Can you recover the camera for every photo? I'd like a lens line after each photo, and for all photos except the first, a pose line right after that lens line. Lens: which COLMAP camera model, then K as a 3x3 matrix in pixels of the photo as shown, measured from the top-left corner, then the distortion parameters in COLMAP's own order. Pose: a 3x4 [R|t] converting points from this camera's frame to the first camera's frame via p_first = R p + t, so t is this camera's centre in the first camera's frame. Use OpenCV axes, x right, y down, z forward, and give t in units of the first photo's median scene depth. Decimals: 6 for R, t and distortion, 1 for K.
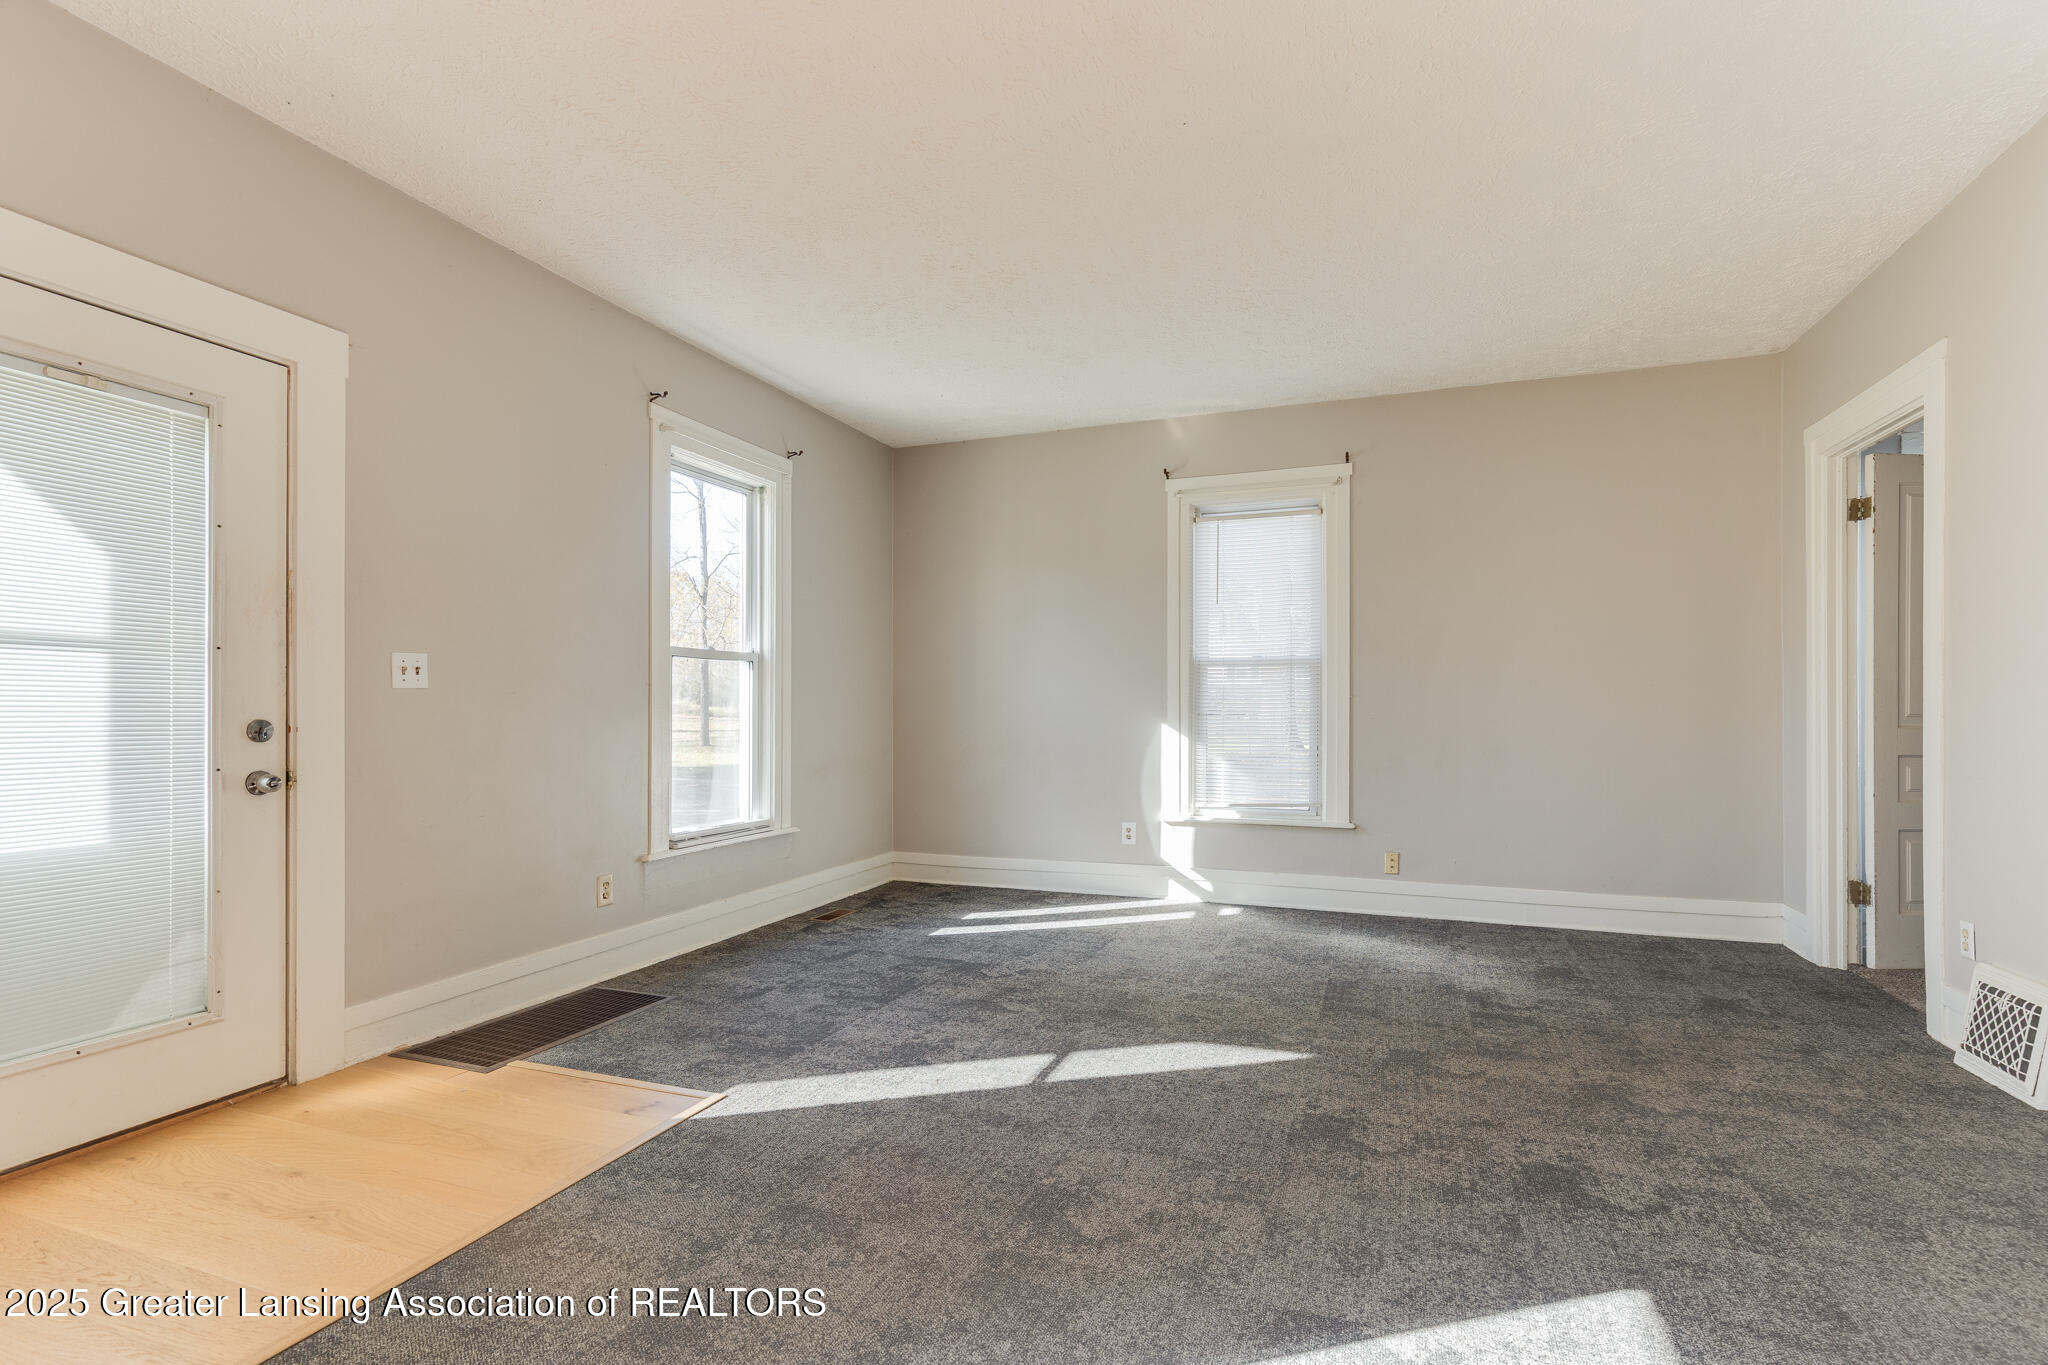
lens RADIAL K [[925.9, 0, 1045.3], [0, 925.9, 690.6], [0, 0, 1]] dist [0.006648, -0.001220]
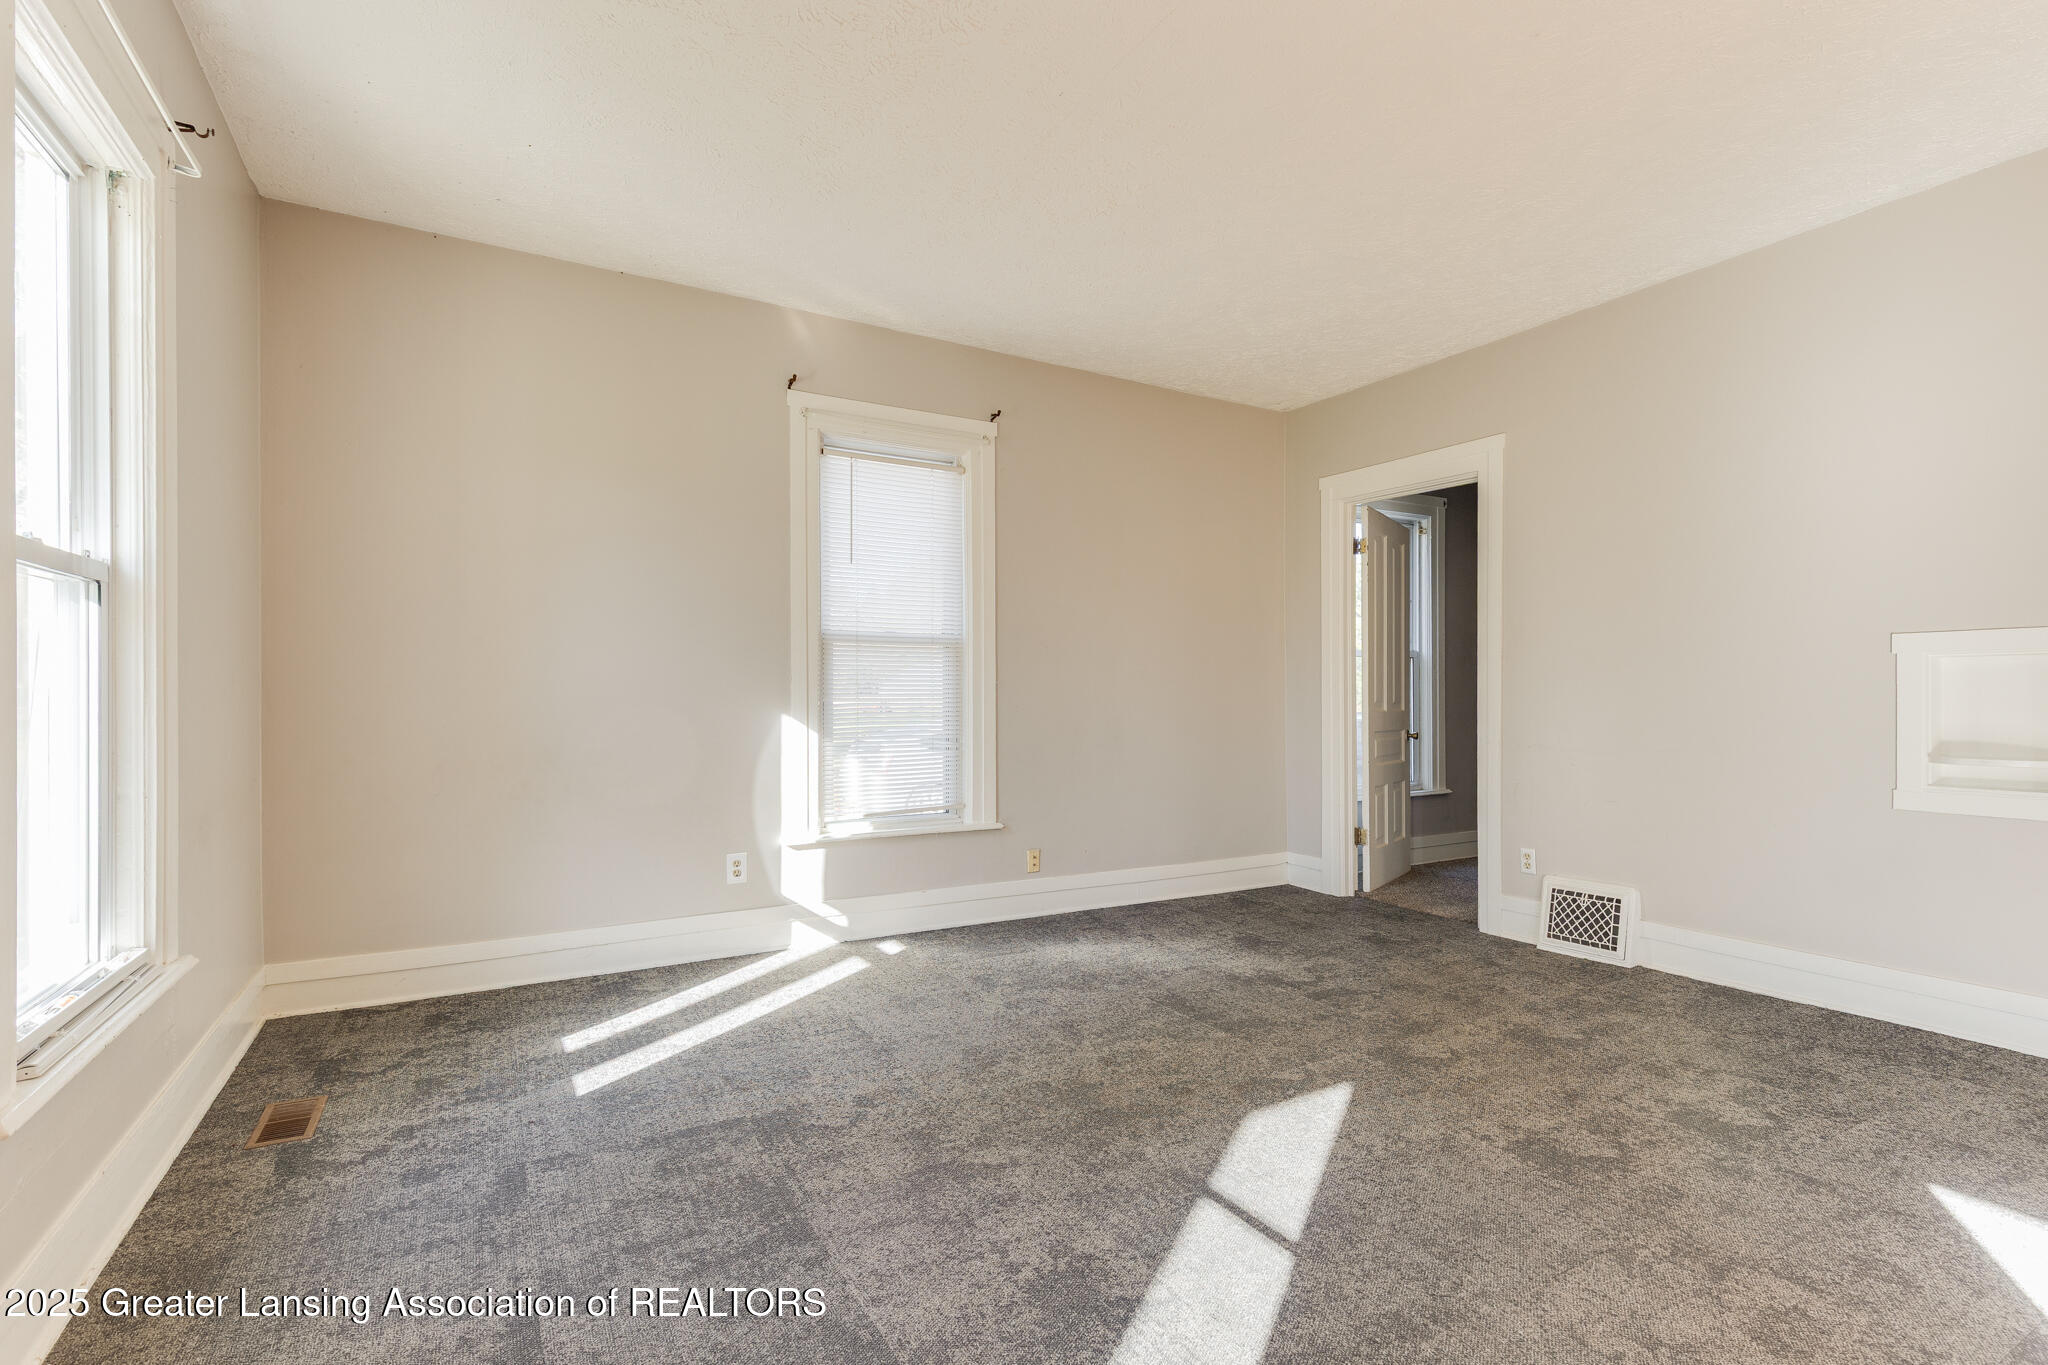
lens RADIAL K [[955.2, 0, 1033.6], [0, 955.2, 689.8], [0, 0, 1]] dist [0.007697, -0.001066]
pose [[0.638956, 0.006287, 0.769218, -0.512193], [-0.020070, 0.999762, 0.008499, 0.006708], [-0.768981, -0.020869, 0.638930, 0.533121]]
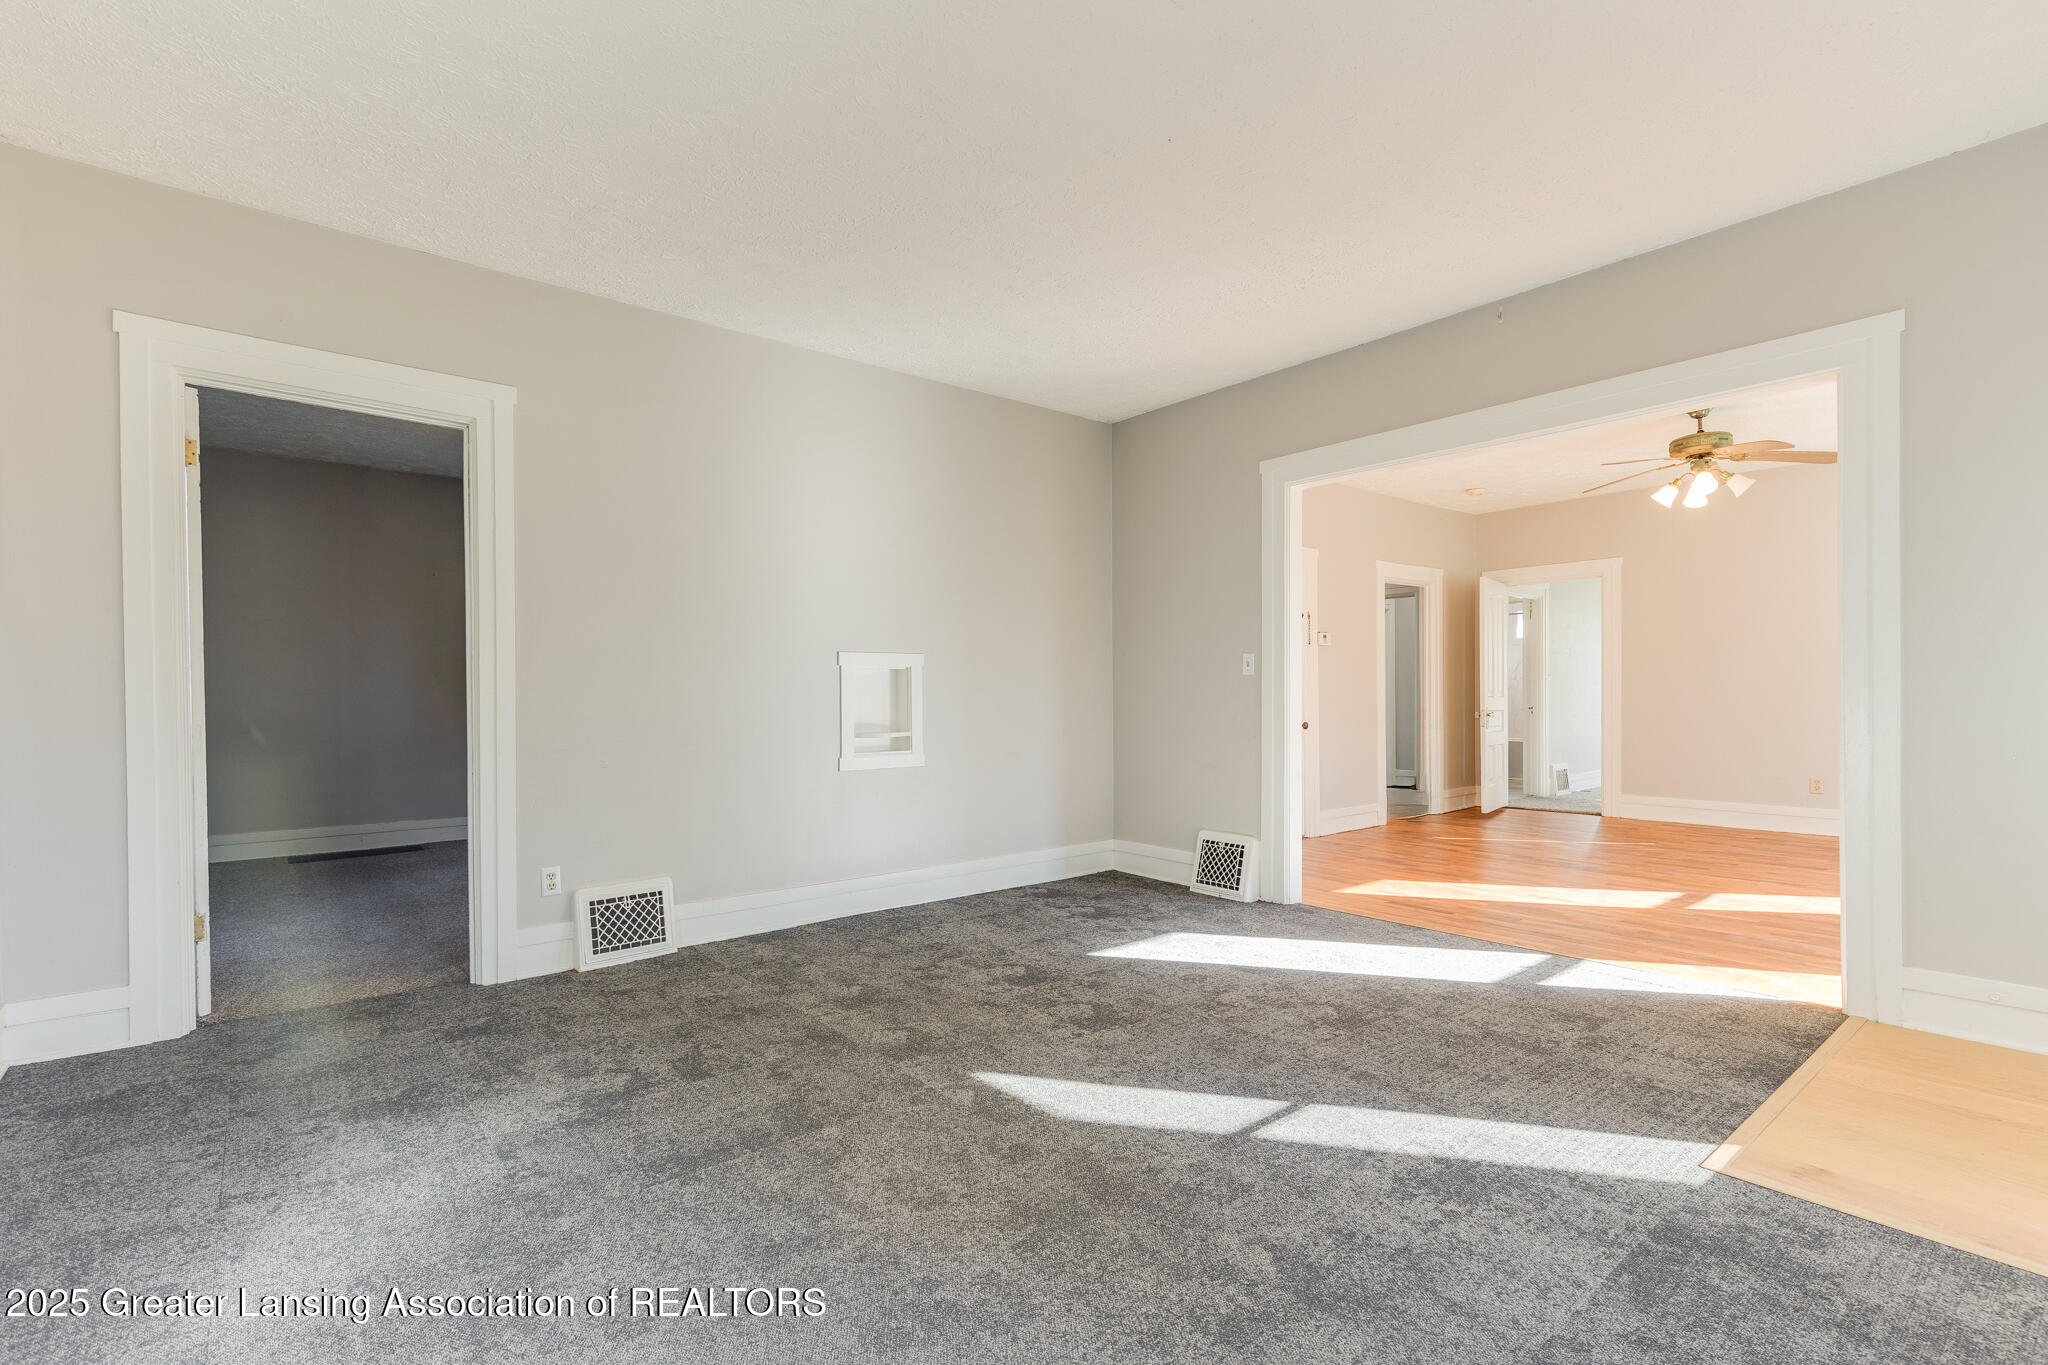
lens RADIAL K [[955.2, 0, 1033.6], [0, 955.2, 689.8], [0, 0, 1]] dist [0.007697, -0.001066]
pose [[-0.866698, 0.010397, 0.498725, -0.190201], [-0.003490, 0.999632, -0.026904, 0.032765], [-0.498821, -0.025058, -0.866343, 1.481190]]
